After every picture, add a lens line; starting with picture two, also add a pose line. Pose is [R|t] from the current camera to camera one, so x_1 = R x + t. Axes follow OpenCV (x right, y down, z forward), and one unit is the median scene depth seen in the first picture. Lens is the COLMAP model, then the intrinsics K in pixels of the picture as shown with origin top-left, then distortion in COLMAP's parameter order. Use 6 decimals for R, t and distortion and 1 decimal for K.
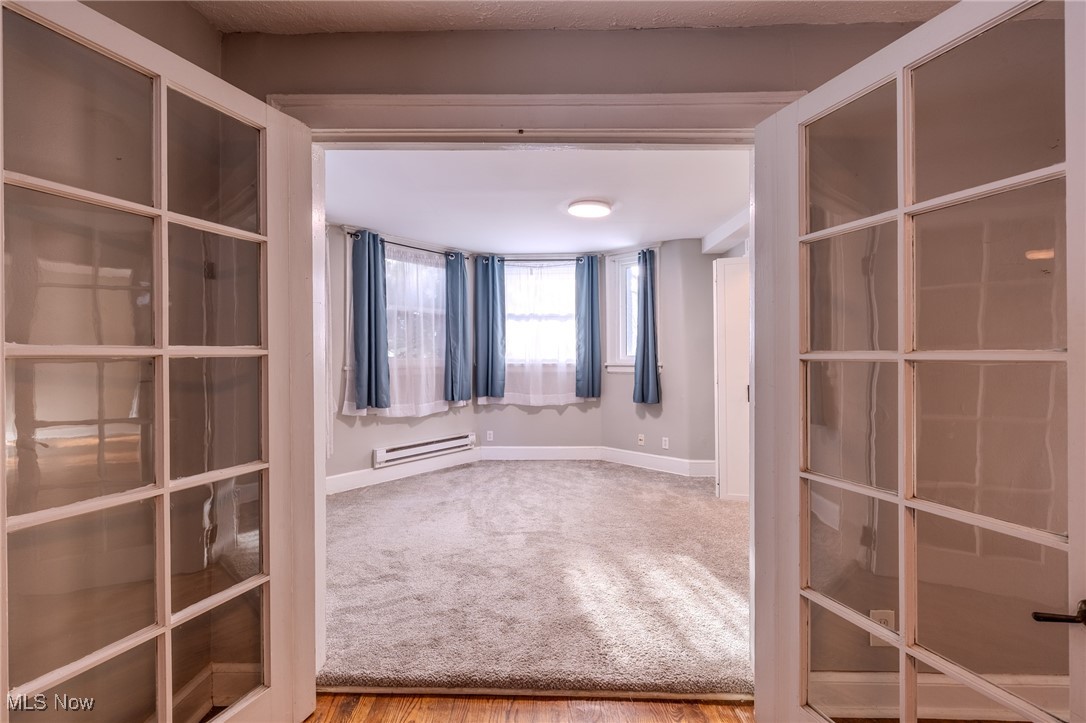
lens RADIAL K [[450.1, 0, 538.4], [0, 450.1, 355.4], [0, 0, 1]] dist [-0.001306, 0.000141]
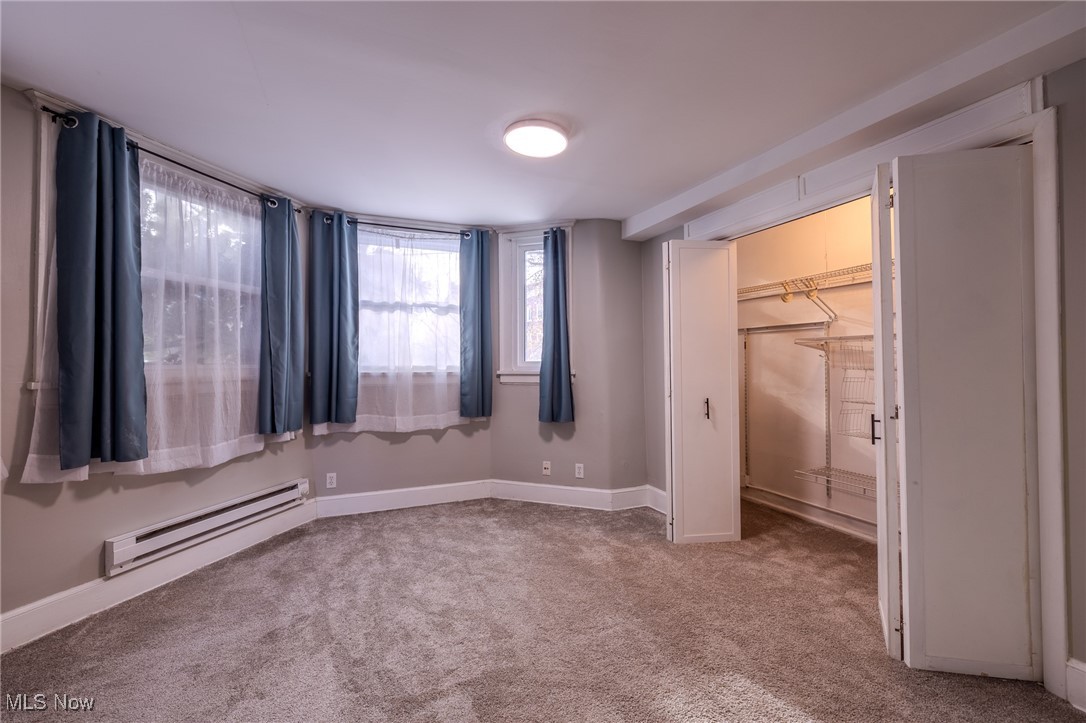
lens RADIAL K [[450.1, 0, 538.4], [0, 450.1, 355.4], [0, 0, 1]] dist [-0.001306, 0.000141]
pose [[0.916456, 0.007772, 0.400060, -0.104776], [-0.002229, 0.999895, -0.014318, 0.000985], [-0.400130, 0.012230, 0.916377, 0.286609]]
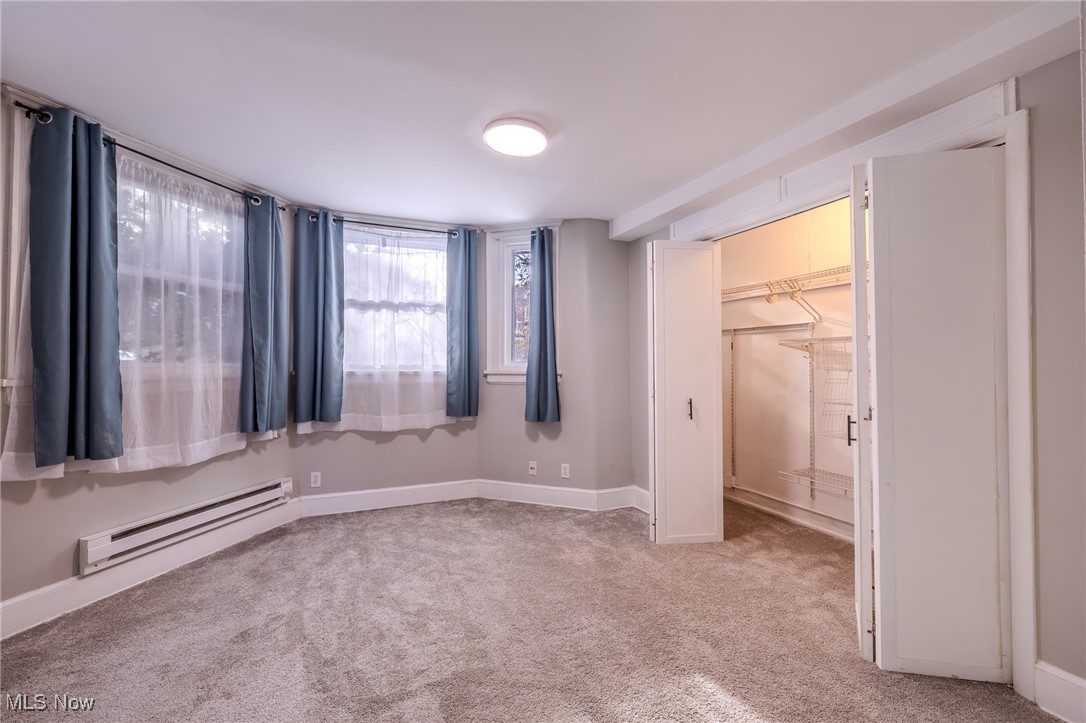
lens RADIAL K [[450.1, 0, 538.4], [0, 450.1, 355.4], [0, 0, 1]] dist [-0.001306, 0.000141]
pose [[0.914939, 0.012339, 0.403404, -0.085283], [-0.007334, 0.999876, -0.013950, 0.001064], [-0.403526, 0.009805, 0.914916, 0.279631]]
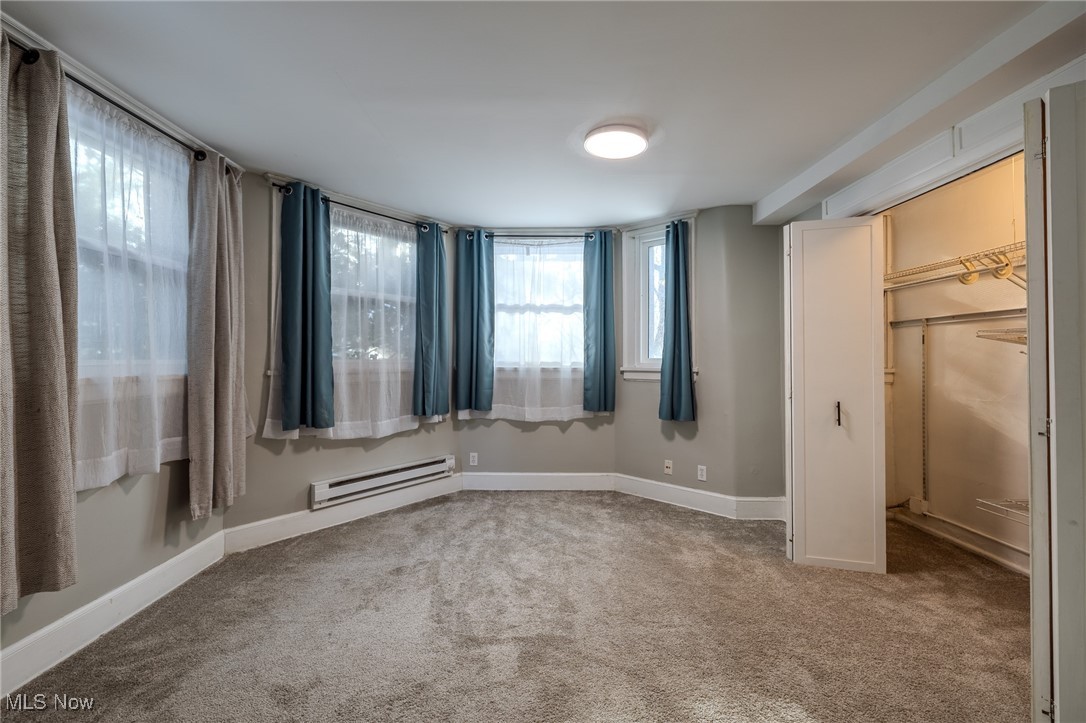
lens RADIAL K [[452.3, 0, 538.0], [0, 452.3, 355.5], [0, 0, 1]] dist [-0.000028, 0.000090]
pose [[0.999884, 0.007411, 0.013338, -0.007881], [-0.007345, 0.999960, -0.005027, 0.000863], [-0.013375, 0.004929, 0.999898, 0.229897]]
